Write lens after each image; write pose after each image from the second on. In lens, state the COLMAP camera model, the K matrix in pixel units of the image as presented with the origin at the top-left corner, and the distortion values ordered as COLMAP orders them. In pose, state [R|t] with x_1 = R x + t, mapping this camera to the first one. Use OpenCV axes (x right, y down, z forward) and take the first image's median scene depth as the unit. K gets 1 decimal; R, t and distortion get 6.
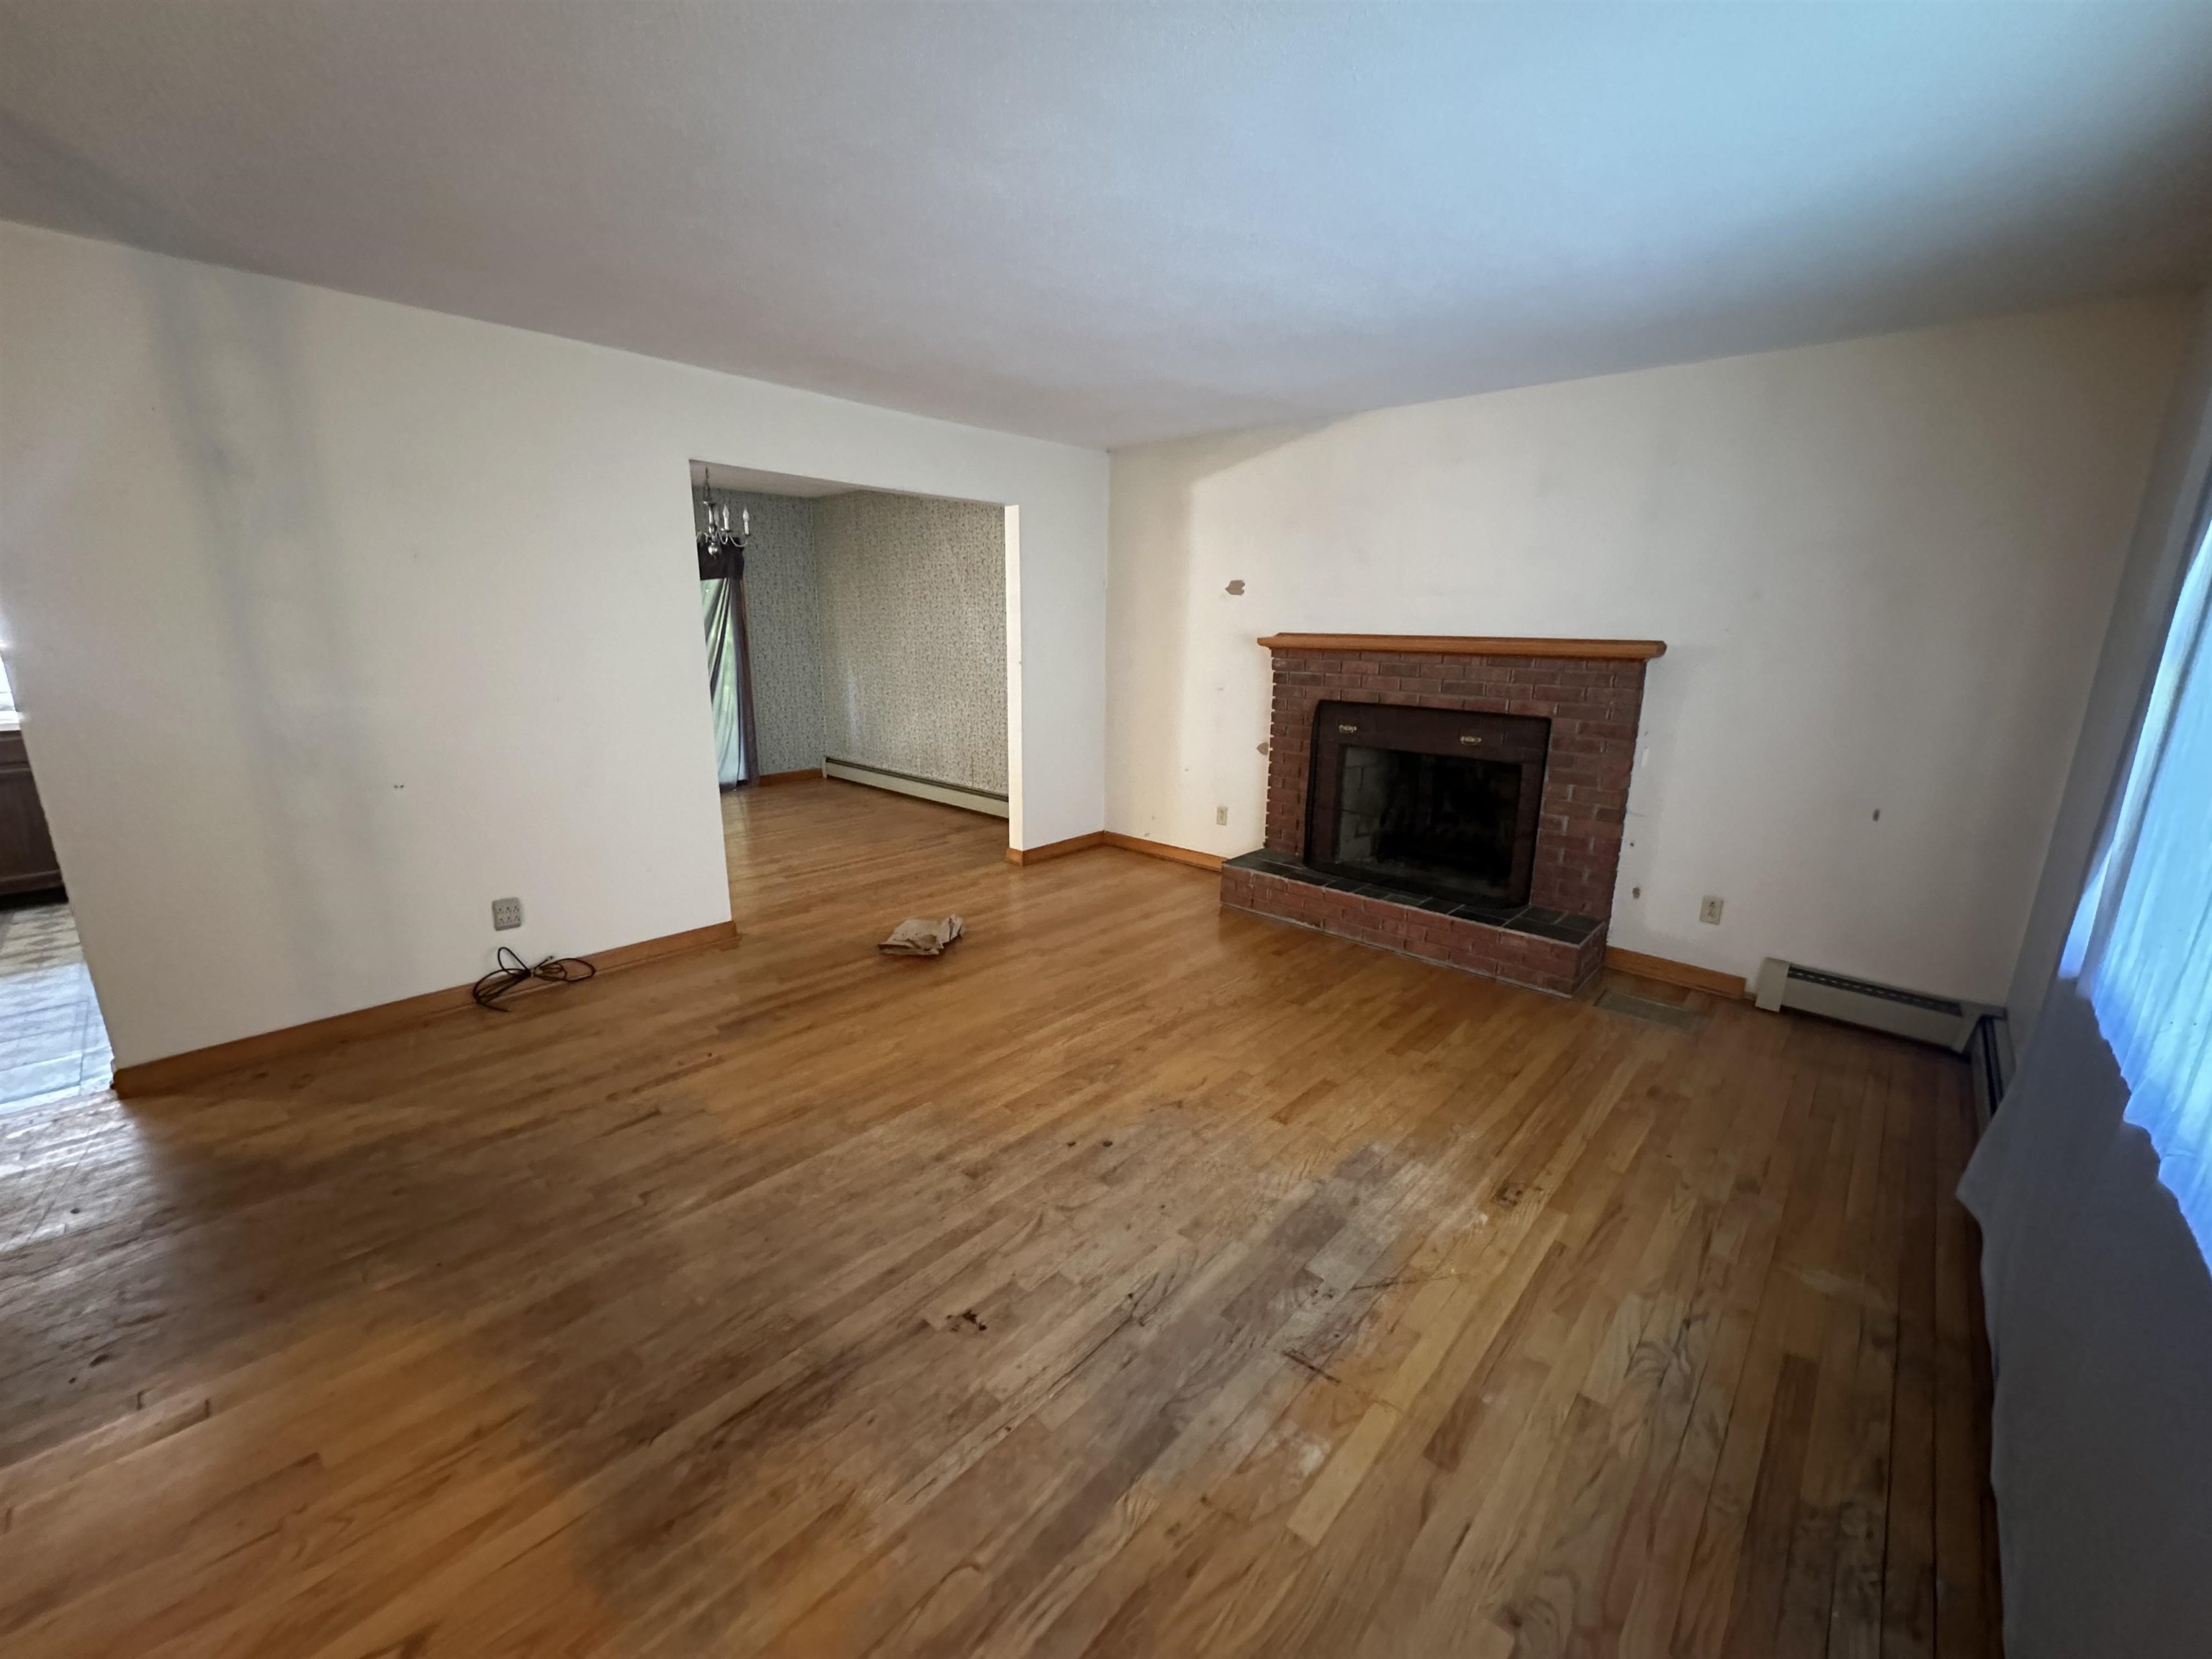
lens RADIAL K [[881.4, 0, 1106.0], [0, 881.4, 829.5], [0, 0, 1]] dist [-0.008005, 0.000776]
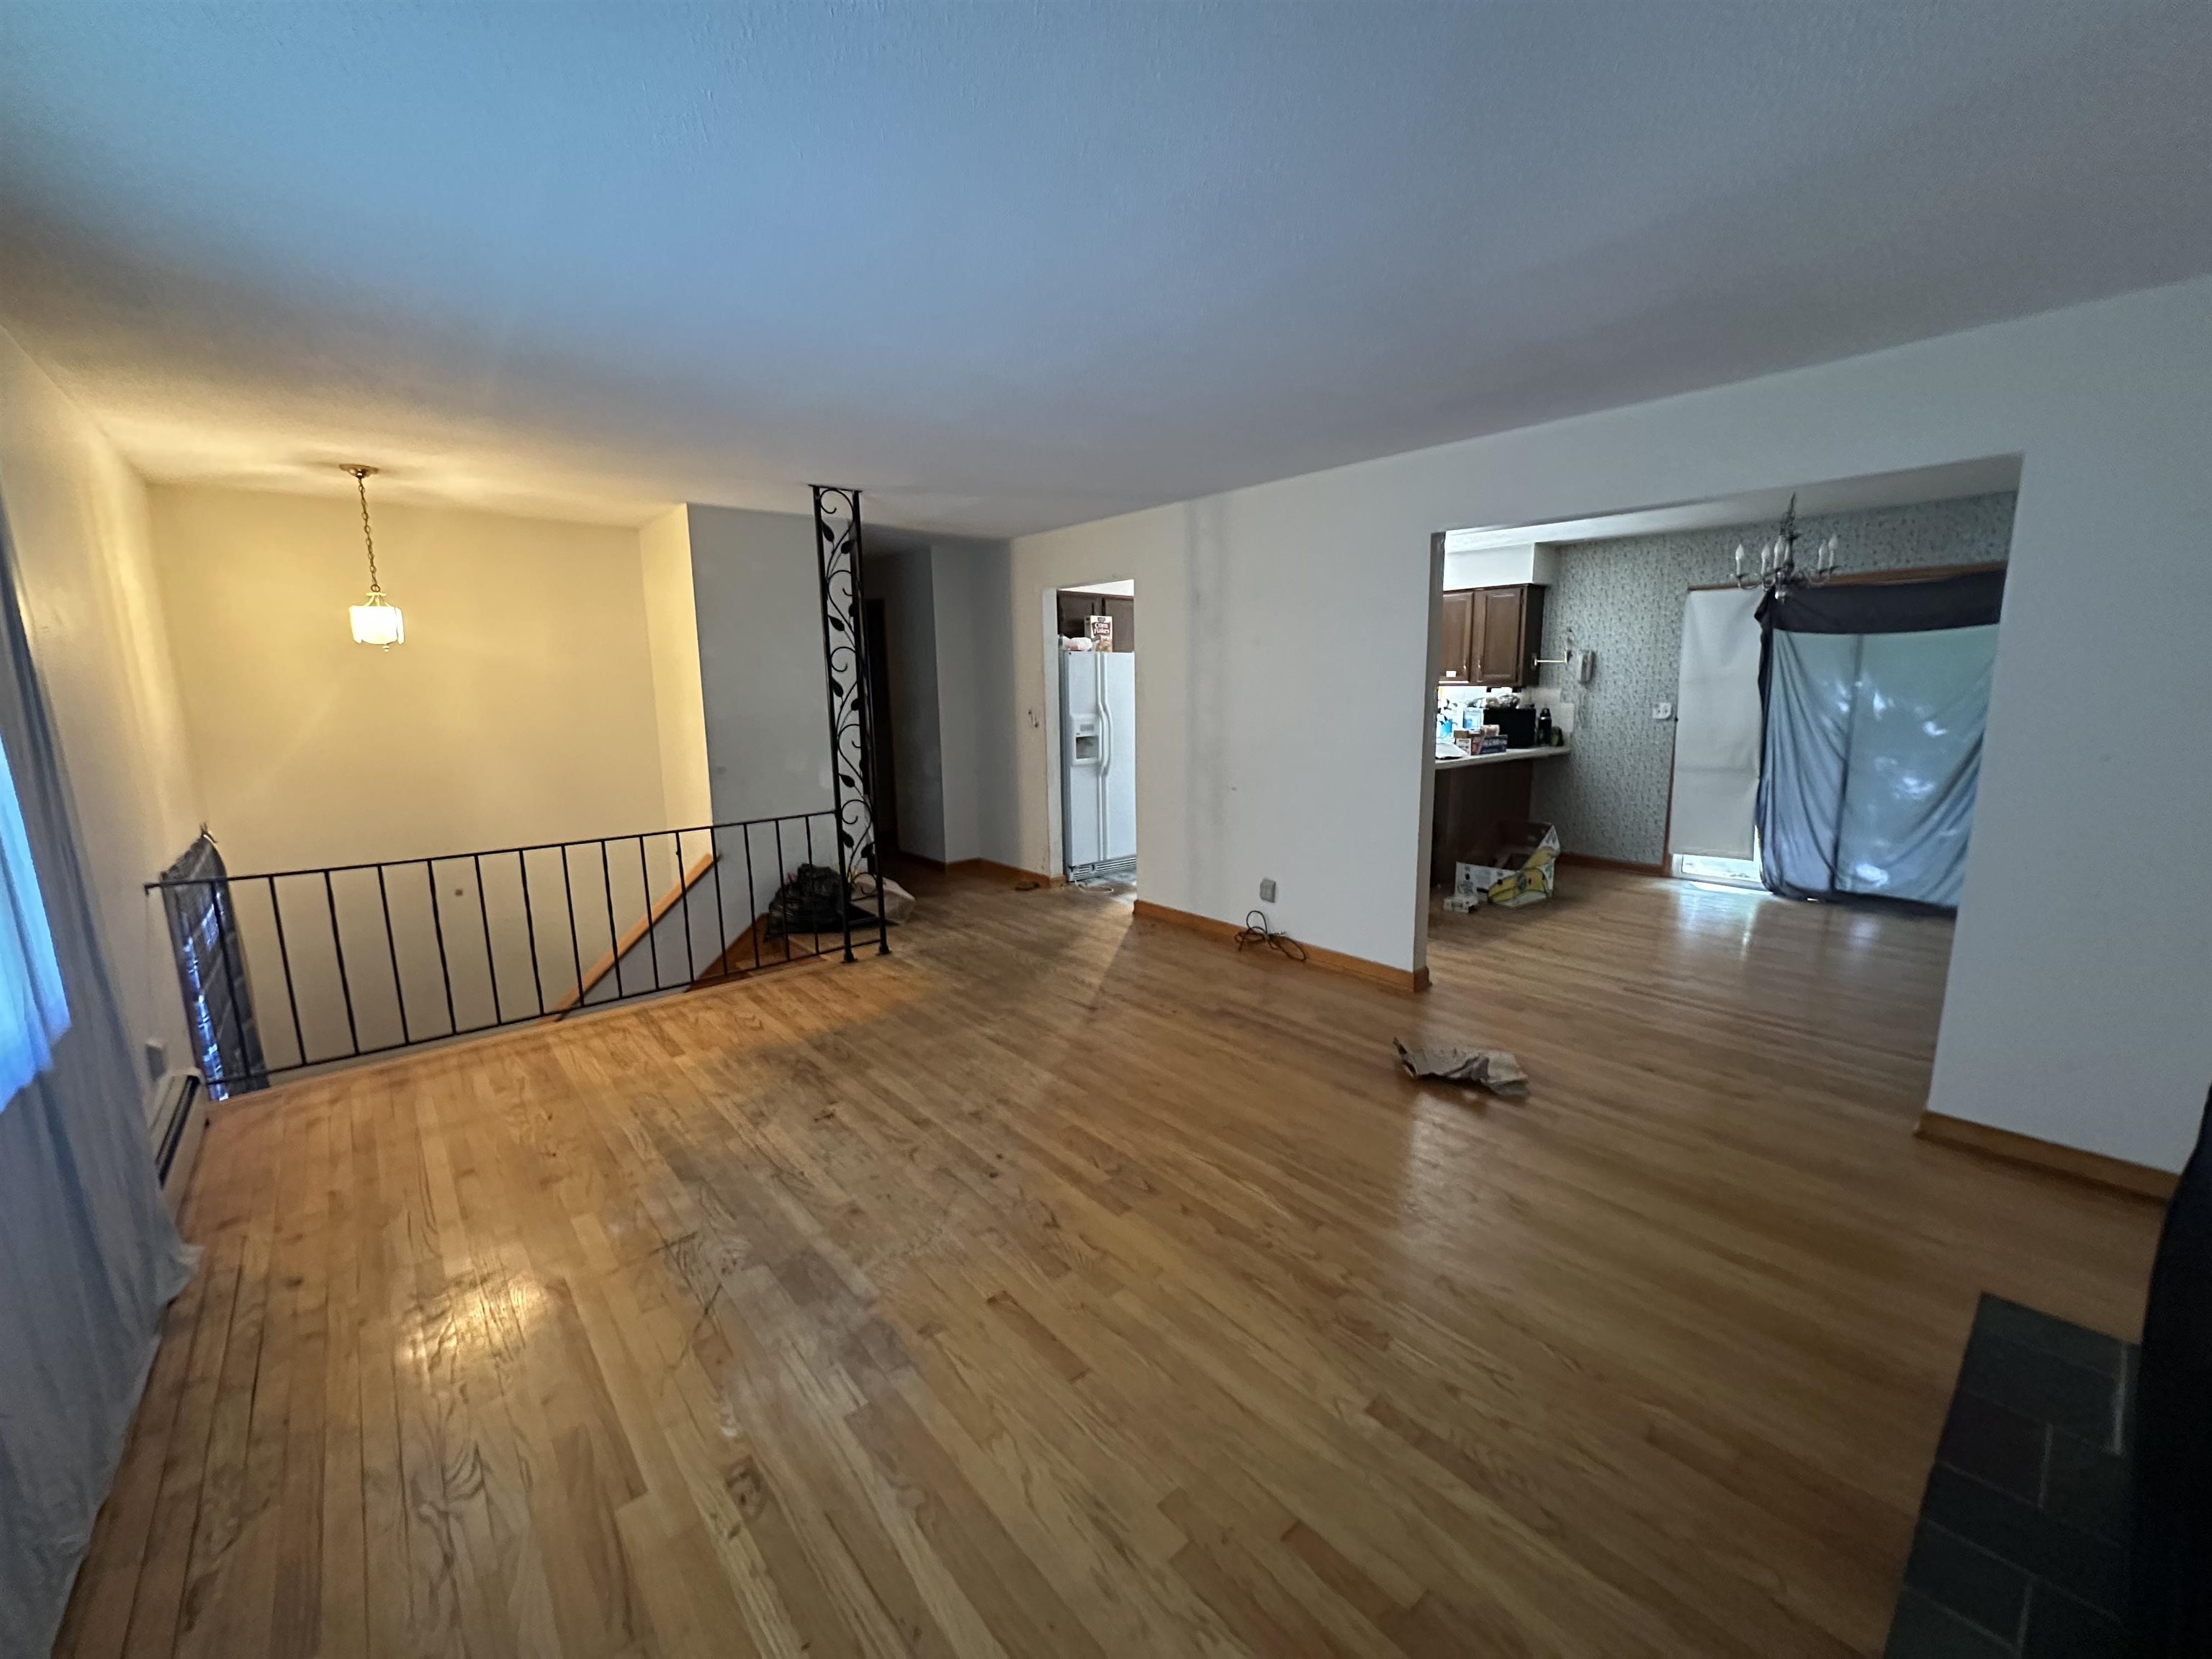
lens RADIAL K [[881.4, 0, 1106.0], [0, 881.4, 829.5], [0, 0, 1]] dist [-0.008005, 0.000776]
pose [[-0.118586, 0.155499, -0.980692, 1.010441], [-0.220849, 0.958791, 0.178732, -0.272080], [0.968072, 0.237780, -0.079358, 1.184156]]
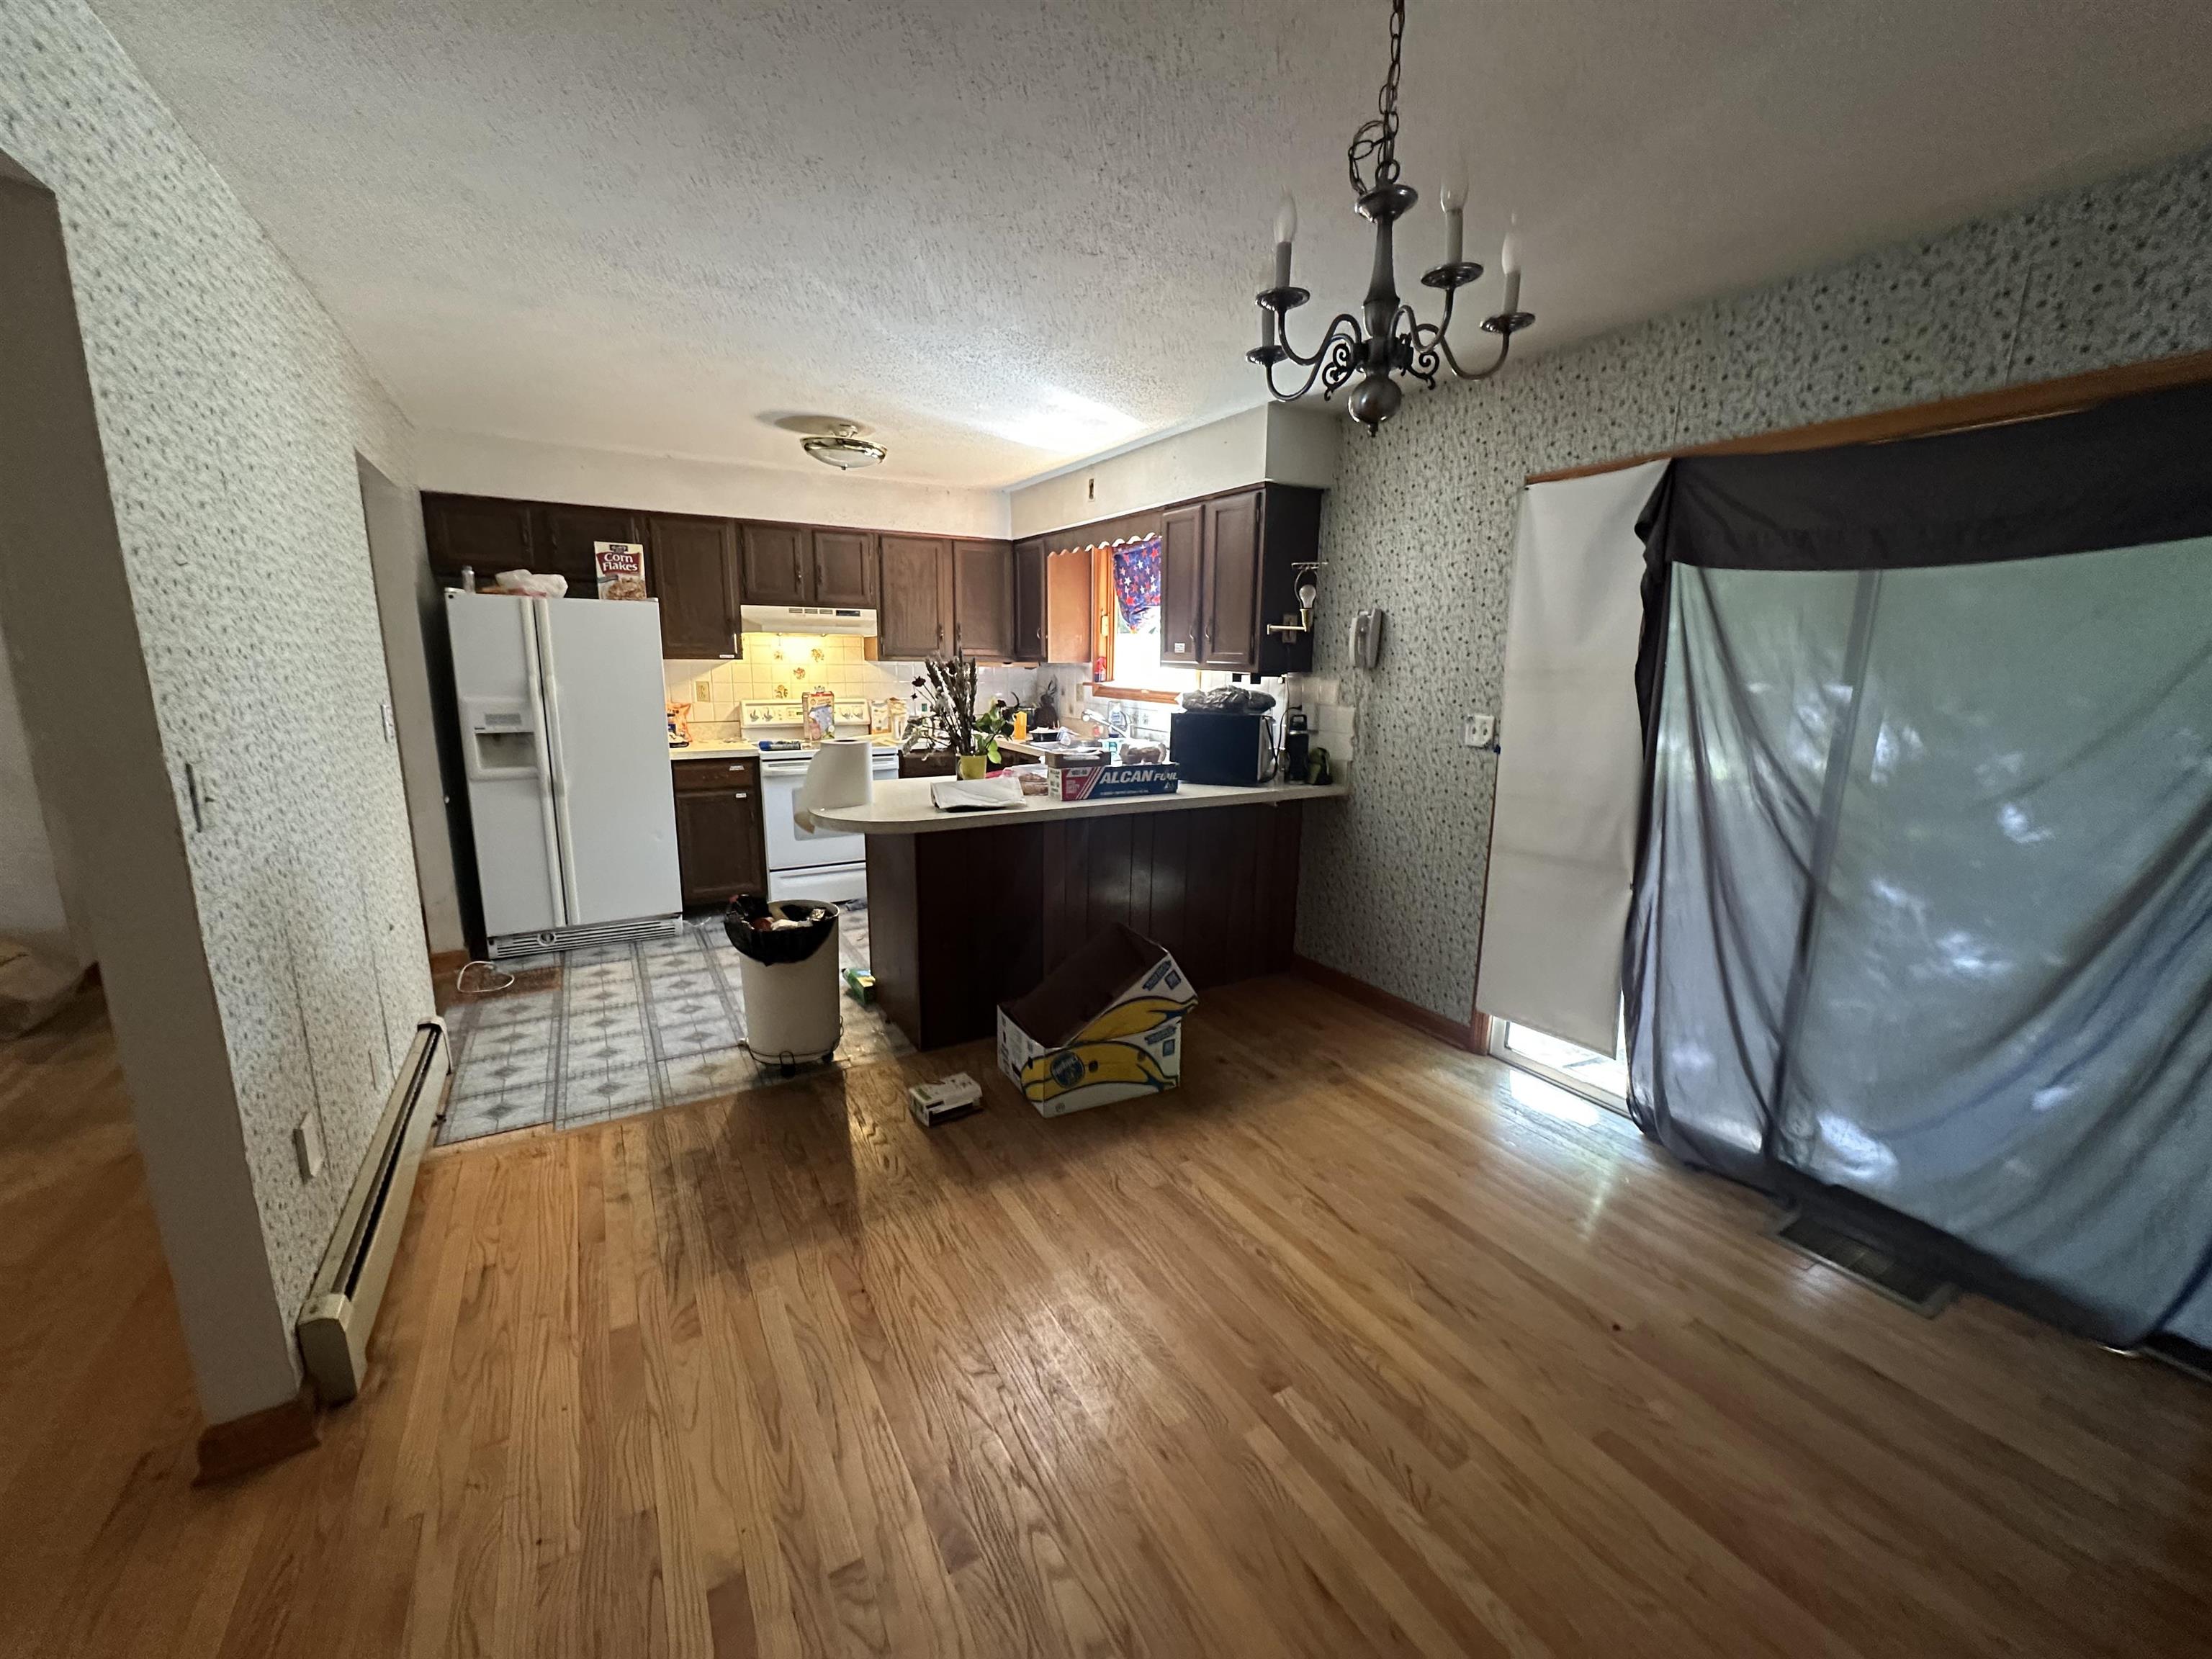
lens RADIAL K [[881.4, 0, 1106.0], [0, 881.4, 829.5], [0, 0, 1]] dist [-0.008005, 0.000776]
pose [[-0.294032, 0.175934, -0.939464, -0.387784], [-0.240236, 0.937755, 0.250802, -0.568784], [0.925112, 0.299437, -0.233464, 2.342093]]
